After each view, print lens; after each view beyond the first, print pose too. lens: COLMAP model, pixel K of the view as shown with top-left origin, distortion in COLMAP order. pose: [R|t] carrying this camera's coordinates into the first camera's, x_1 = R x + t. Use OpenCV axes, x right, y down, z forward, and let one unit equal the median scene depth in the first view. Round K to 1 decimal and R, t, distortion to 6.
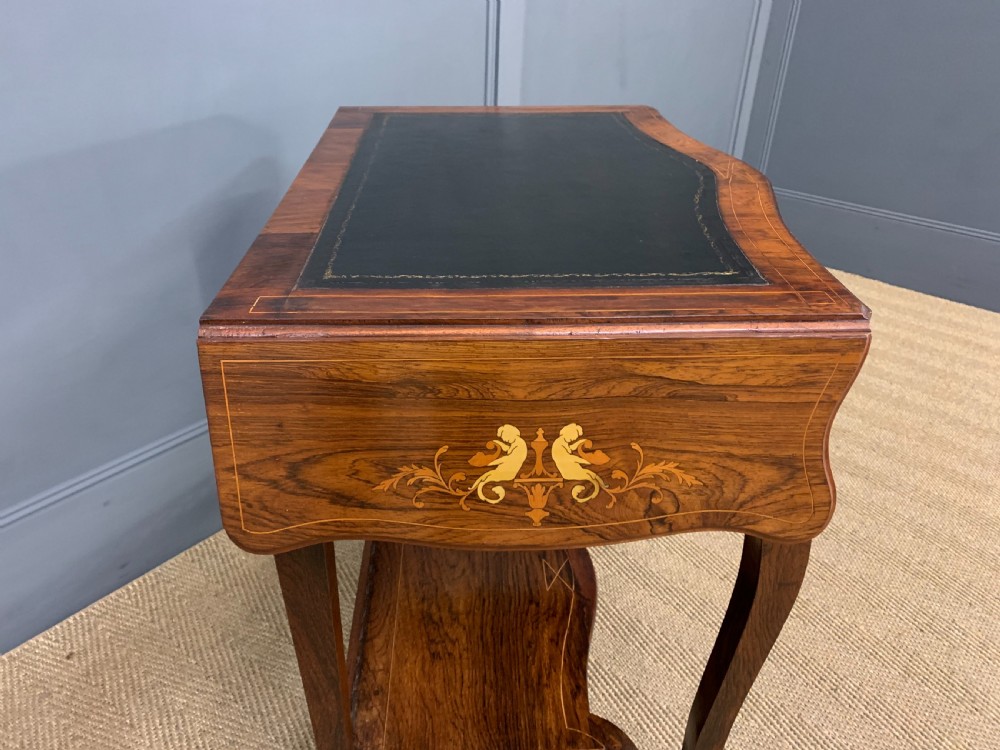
lens RADIAL K [[741.7, 0, 493.8], [0, 741.7, 364.7], [0, 0, 1]] dist [0.019641, -0.007560]
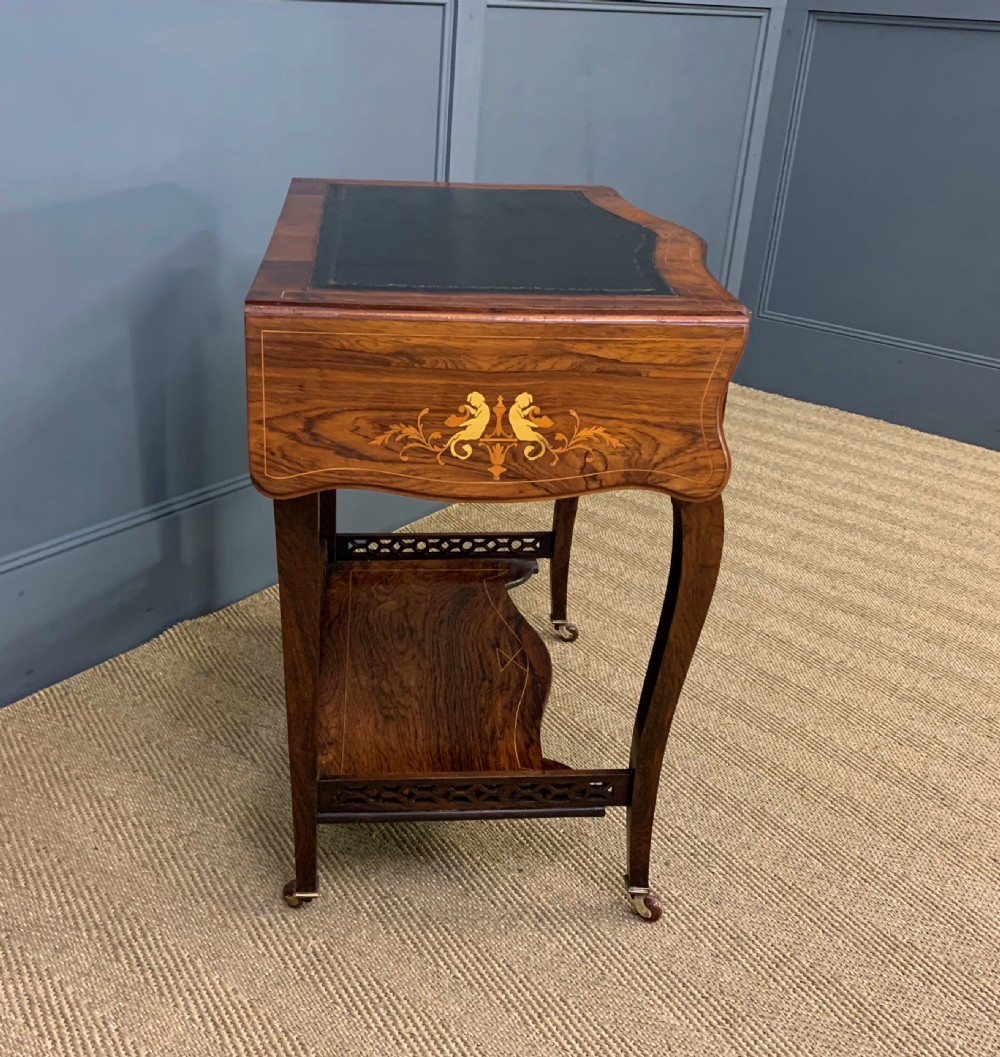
lens RADIAL K [[1113.3, 0, 470.9], [0, 1113.3, 528.2], [0, 0, 1]] dist [0.150655, -0.361230]
pose [[0.998777, 0.012928, 0.047726, -0.075802], [-0.009107, 0.996799, -0.079424, 0.453283], [-0.048600, 0.078892, 0.995698, -0.893084]]
